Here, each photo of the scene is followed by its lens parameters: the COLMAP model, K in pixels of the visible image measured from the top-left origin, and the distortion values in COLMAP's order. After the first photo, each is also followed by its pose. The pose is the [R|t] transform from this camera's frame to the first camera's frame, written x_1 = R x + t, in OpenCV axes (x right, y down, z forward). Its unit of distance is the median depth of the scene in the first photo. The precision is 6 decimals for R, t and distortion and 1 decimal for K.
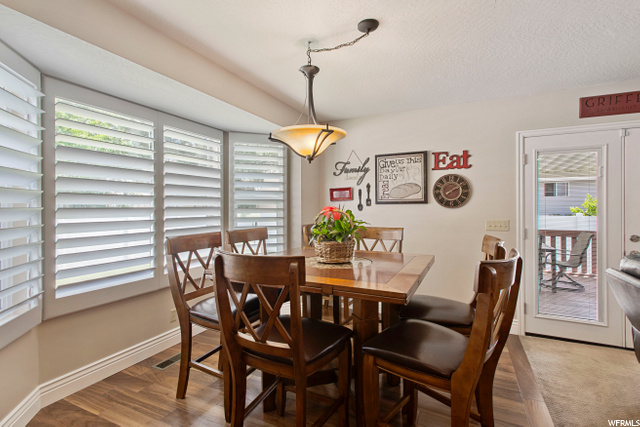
lens RADIAL K [[307.1, 0, 321.3], [0, 307.1, 211.1], [0, 0, 1]] dist [0.004482, 0.000246]
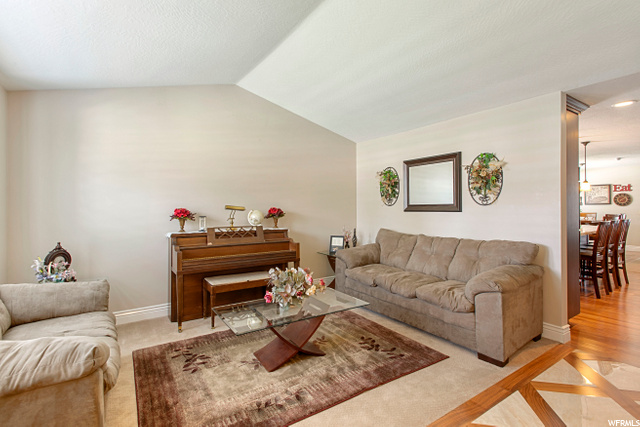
lens RADIAL K [[307.1, 0, 319.3], [0, 307.1, 211.2], [0, 0, 1]] dist [0.004482, 0.000246]
pose [[0.855913, 0.003004, -0.517111, -0.416693], [0.003654, 0.999923, 0.011856, -0.007687], [0.517107, -0.012037, 0.855836, -2.523660]]
